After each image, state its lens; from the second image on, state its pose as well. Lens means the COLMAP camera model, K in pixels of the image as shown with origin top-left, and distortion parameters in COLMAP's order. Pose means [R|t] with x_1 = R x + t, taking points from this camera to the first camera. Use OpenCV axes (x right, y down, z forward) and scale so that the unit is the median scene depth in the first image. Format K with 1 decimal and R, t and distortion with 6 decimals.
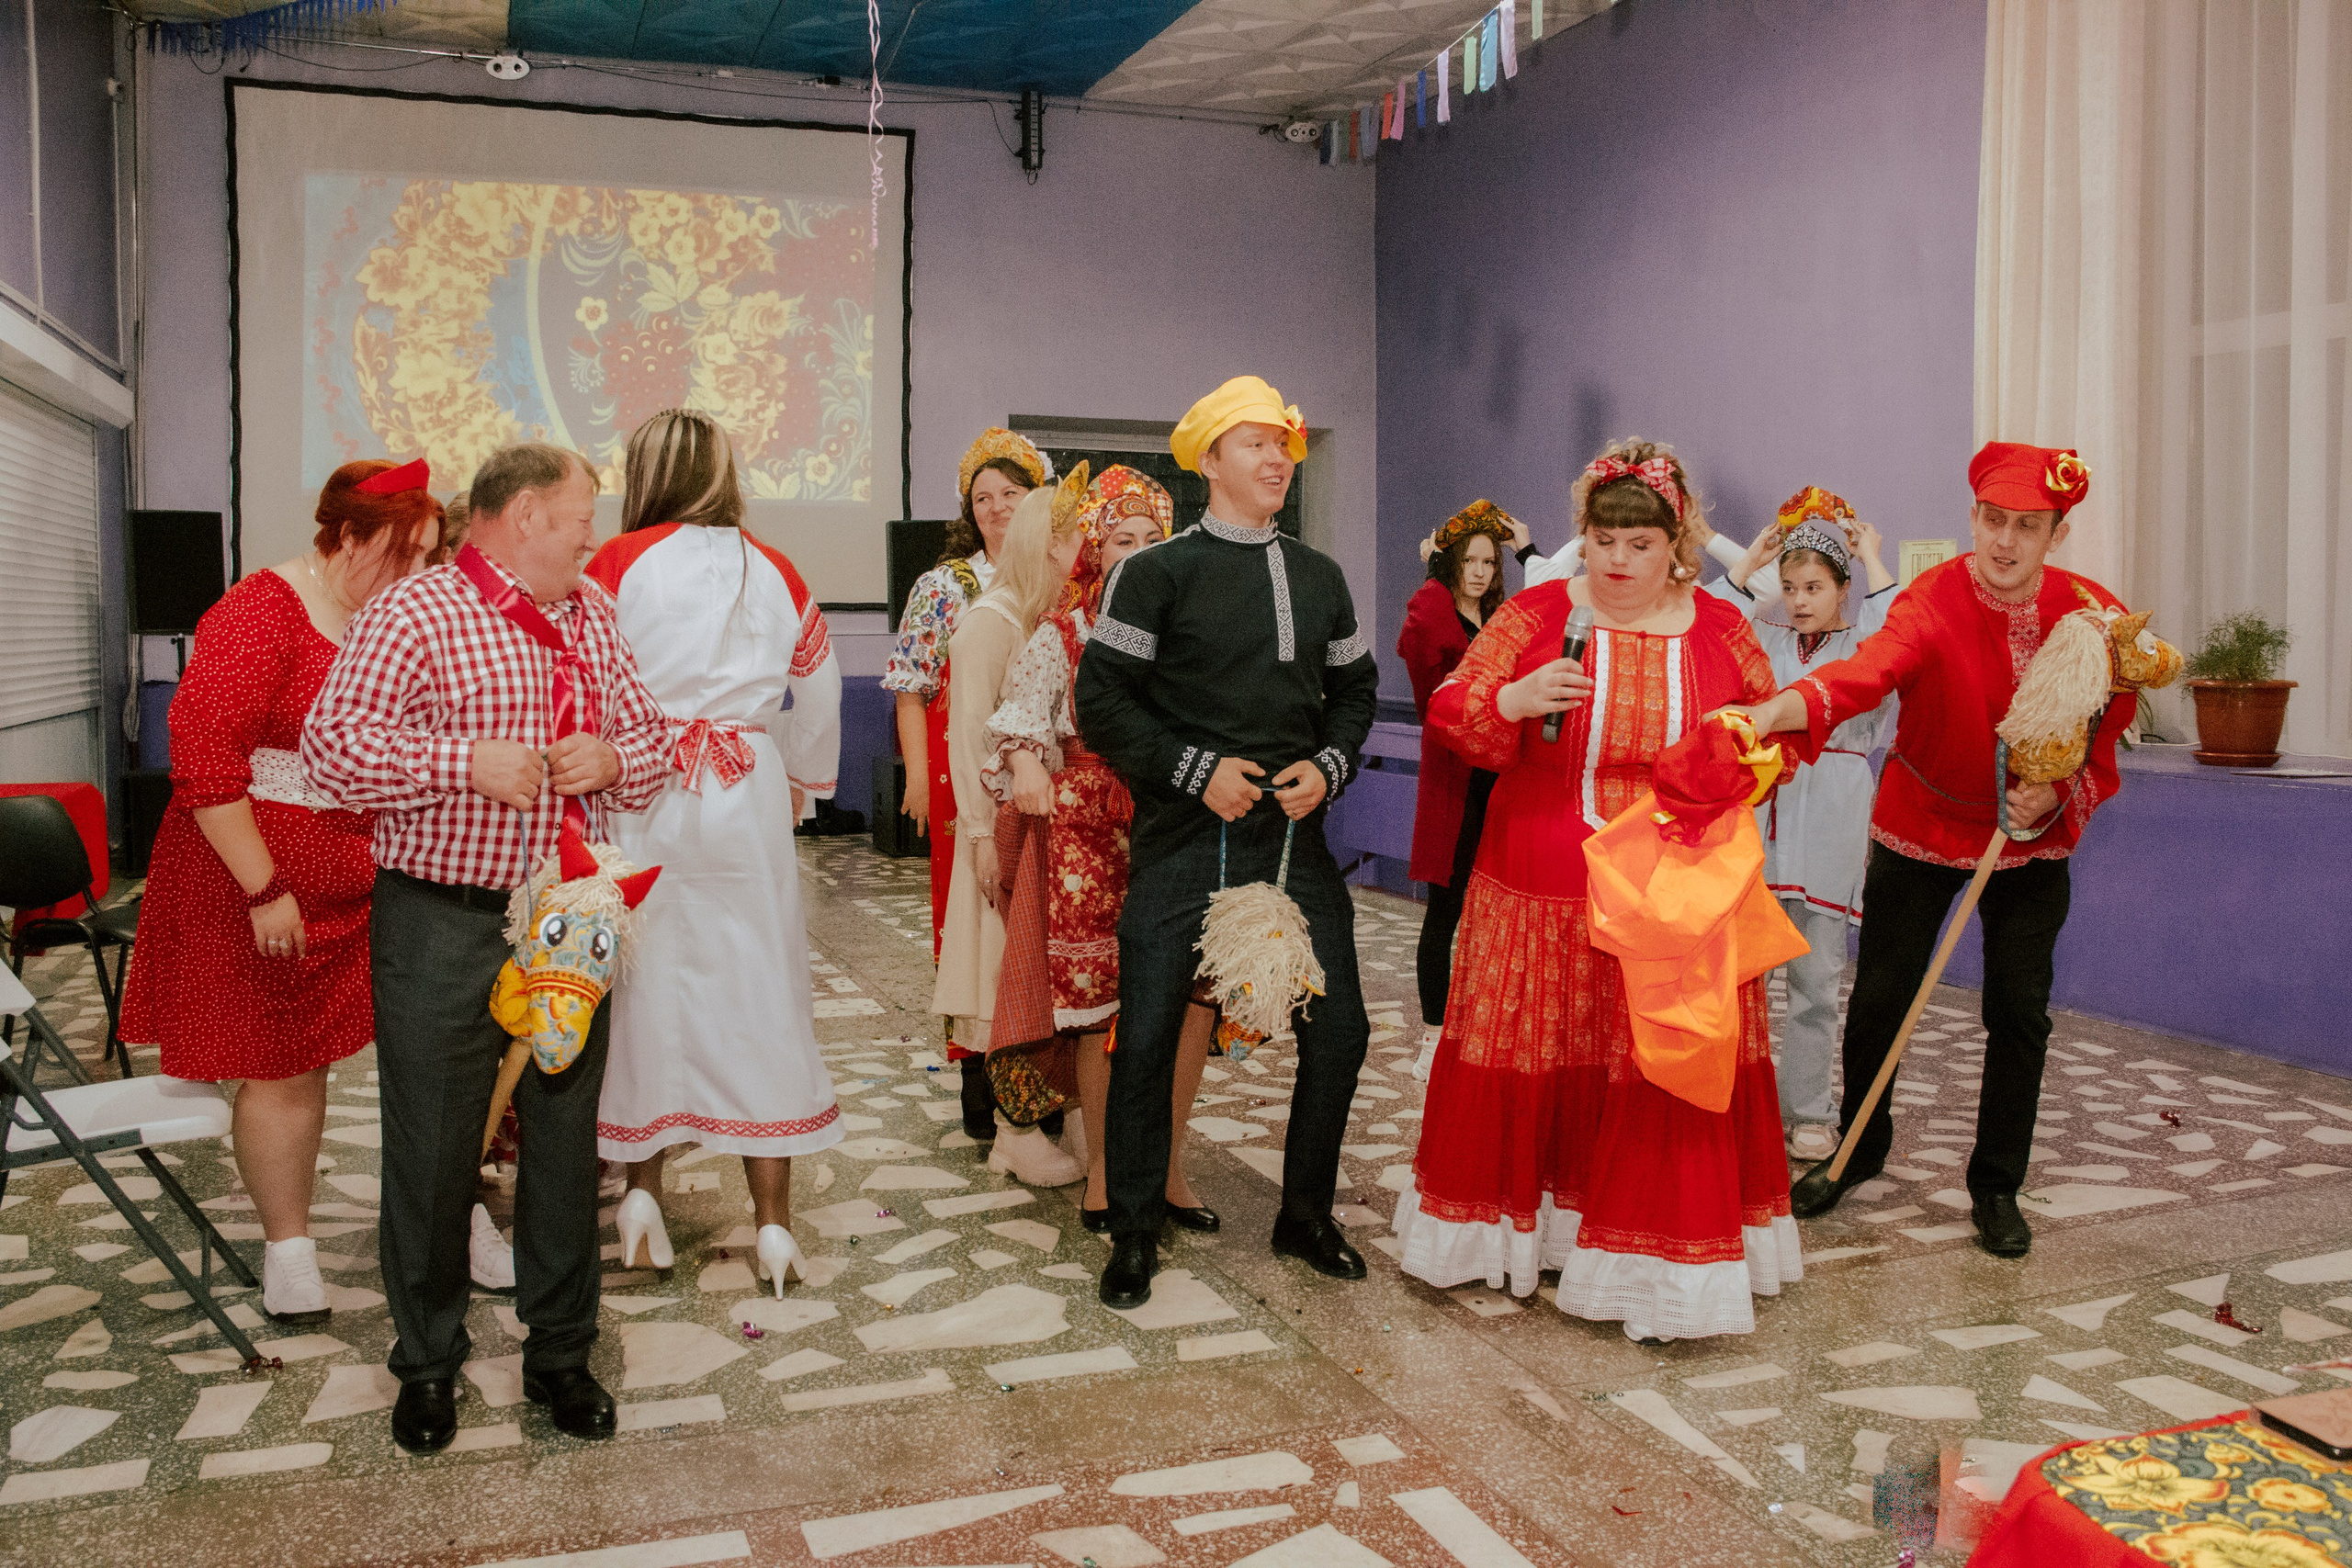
lens RADIAL K [[1921.6, 0, 1176.0], [0, 1921.6, 784.0], [0, 0, 1]] dist [-0.176170, 0.128289]
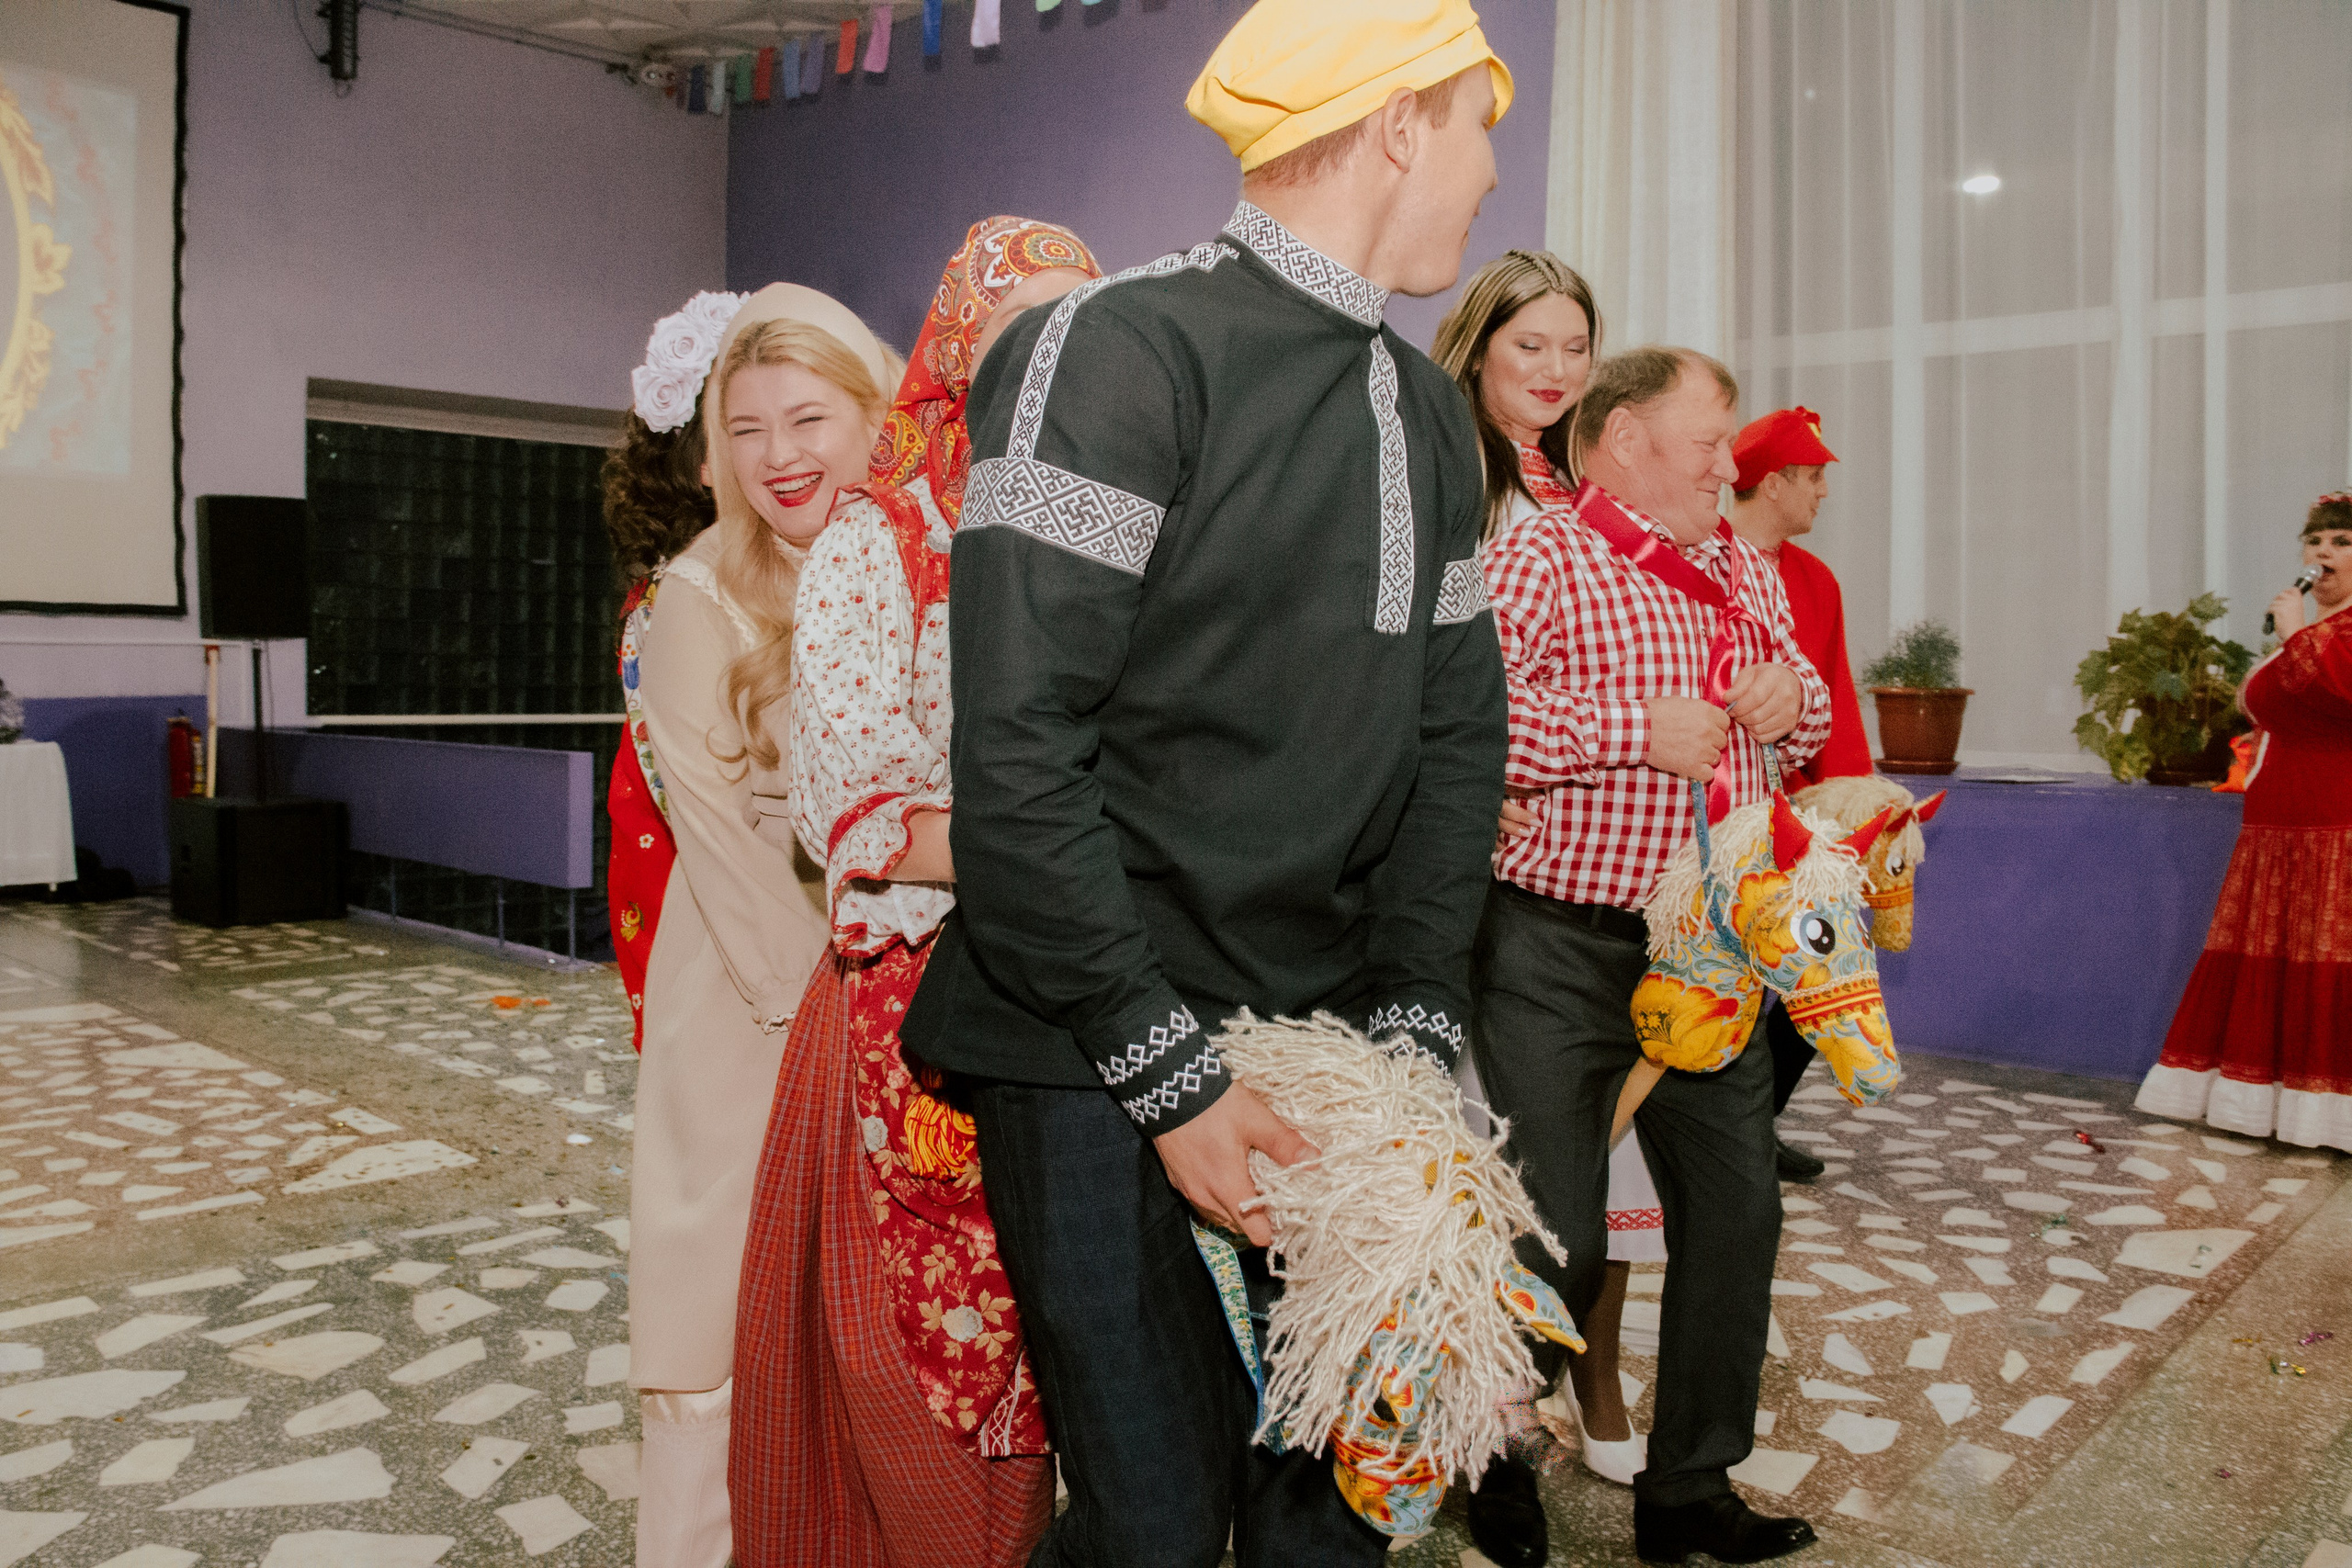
lens RADIAL K [[1914.5, 0, 1173.1], [0, 1914.5, 780.6], [0, 0, 1]] dist [-0.181037, 0.131022]
pose [[0.894633, -0.016675, 0.446491, -0.360604], [0.024684, 0.999622, -0.012128, -0.006946], [-0.446120, 0.021871, 0.894706, 0.438194]]
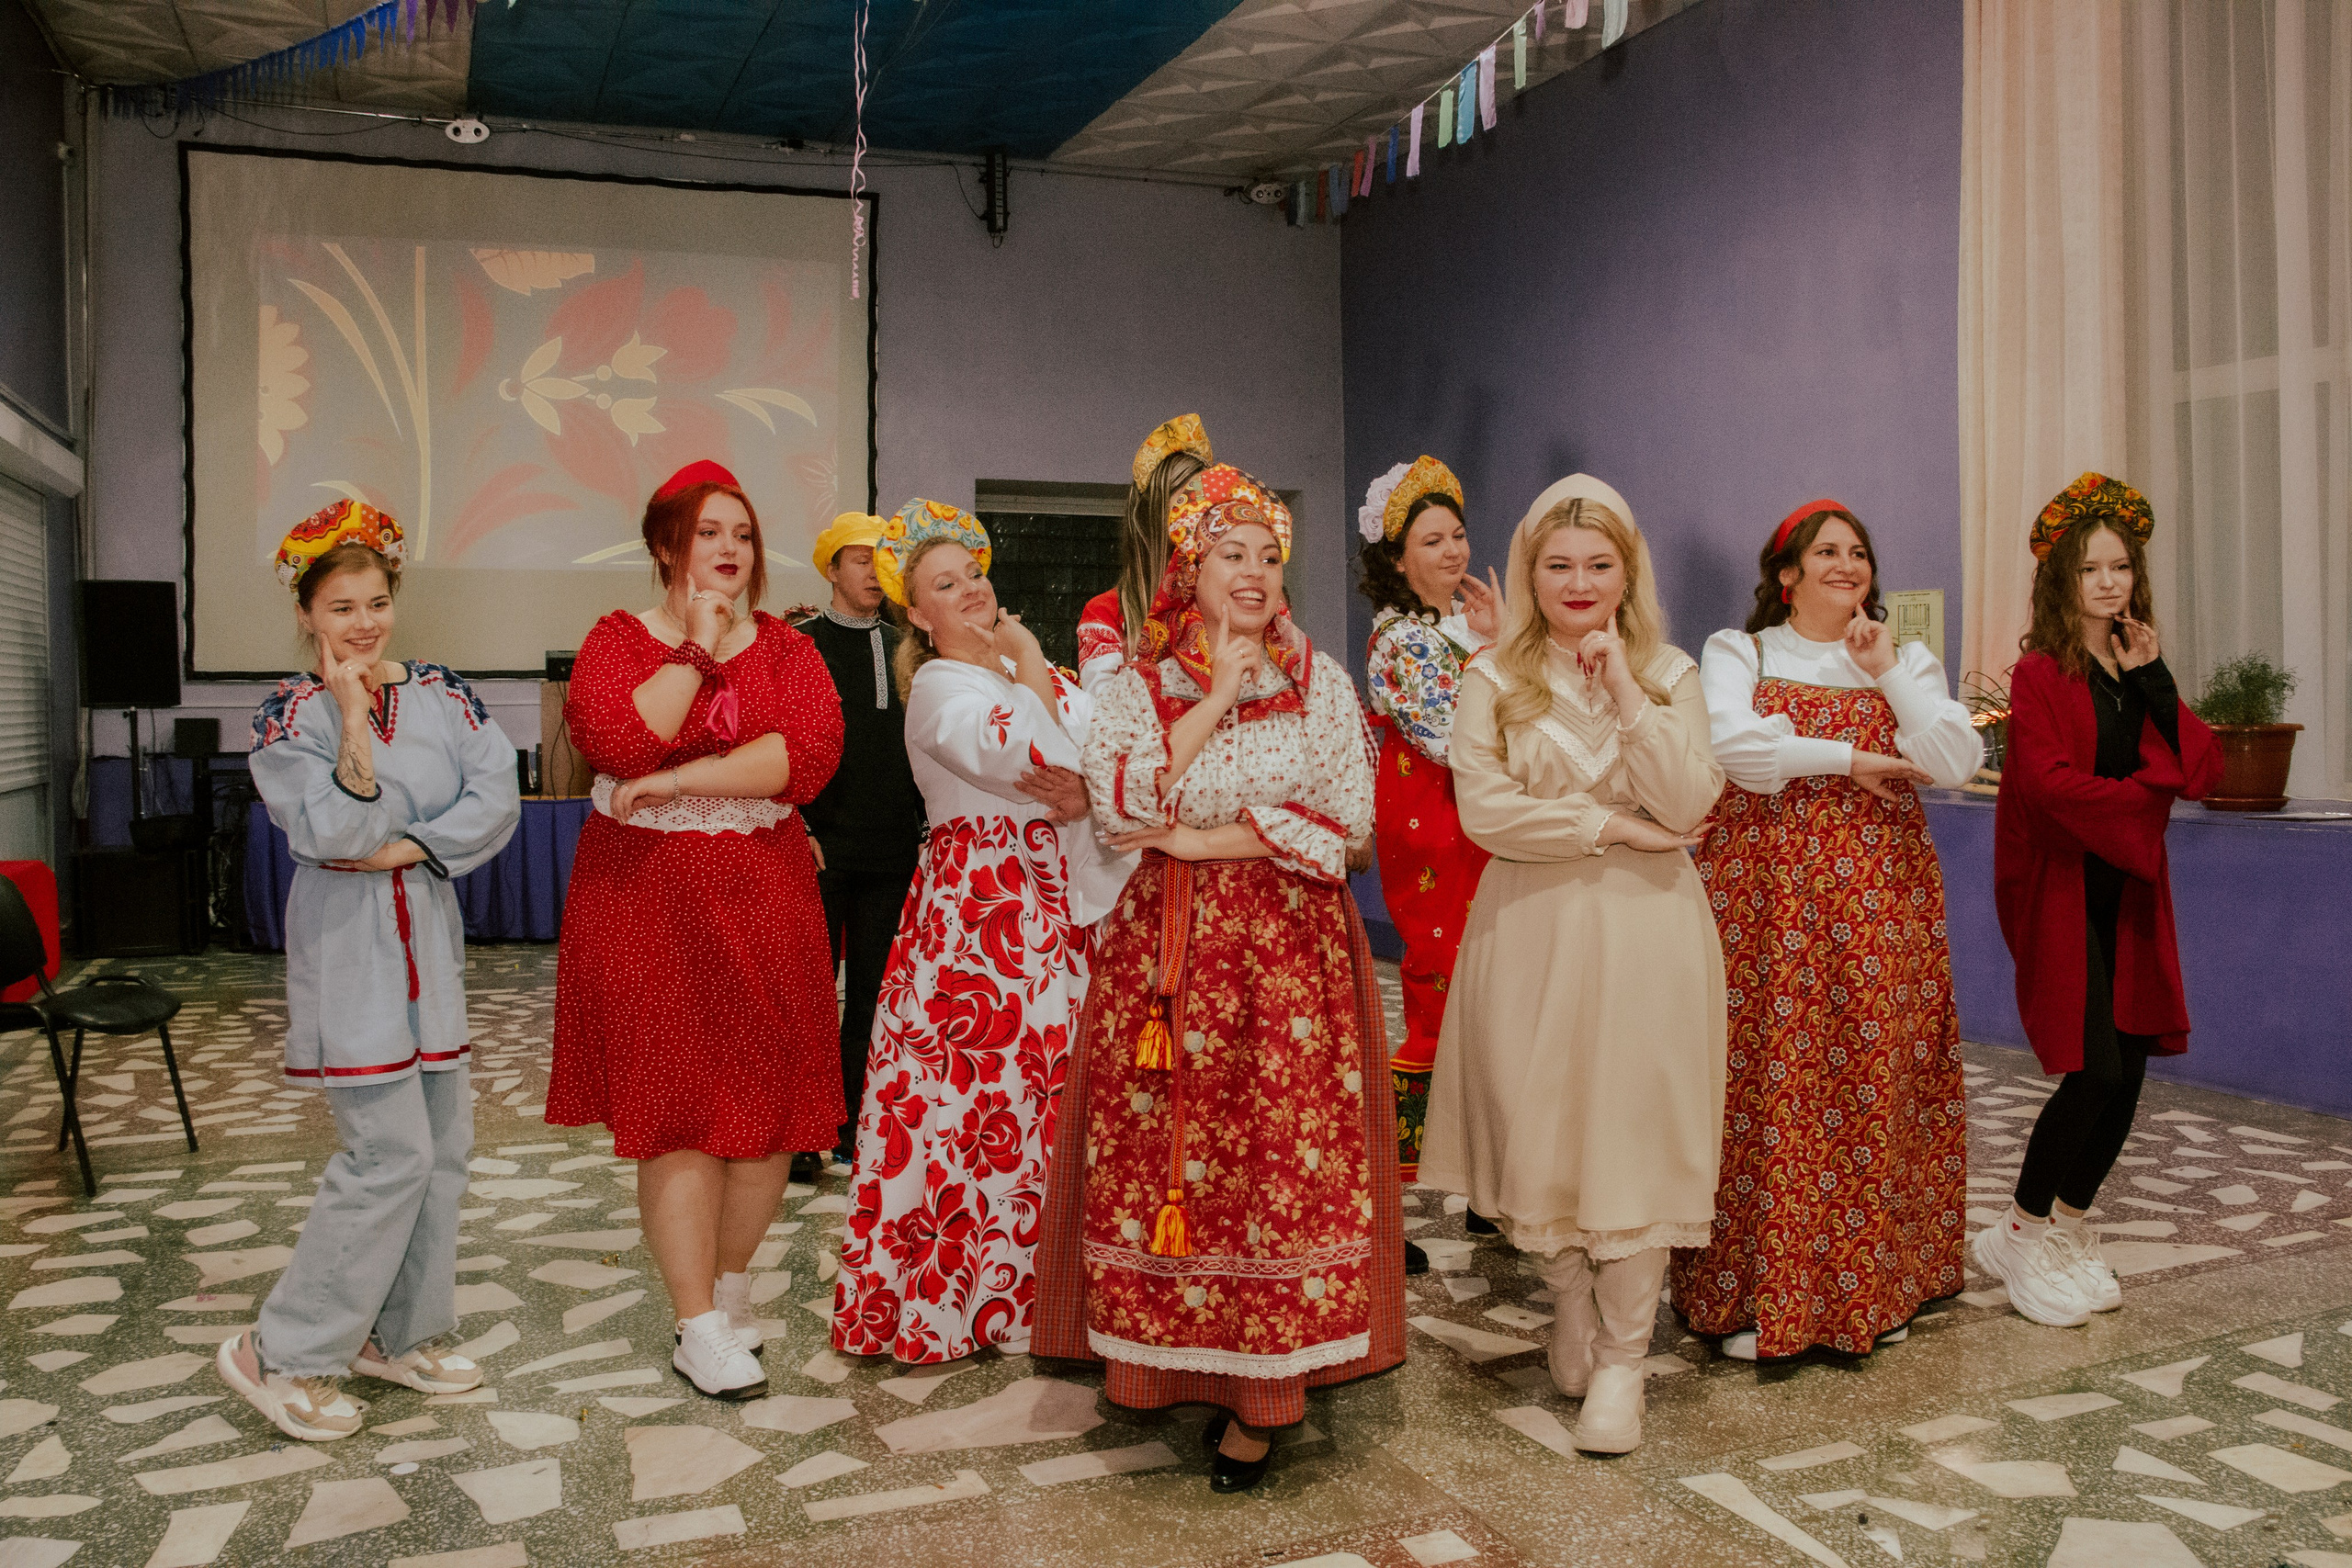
lens RADIAL K [[1920.9, 0, 1186.9], [0, 1920.9, 779.6], [0, 0, 1]] dist [-0.182756, 0.135469]
pose [[0.999431, -0.013653, 0.030831, -0.035462], [0.014798, 0.999198, -0.037217, 0.002605], [-0.030298, 0.037652, 0.998831, 0.044868]]
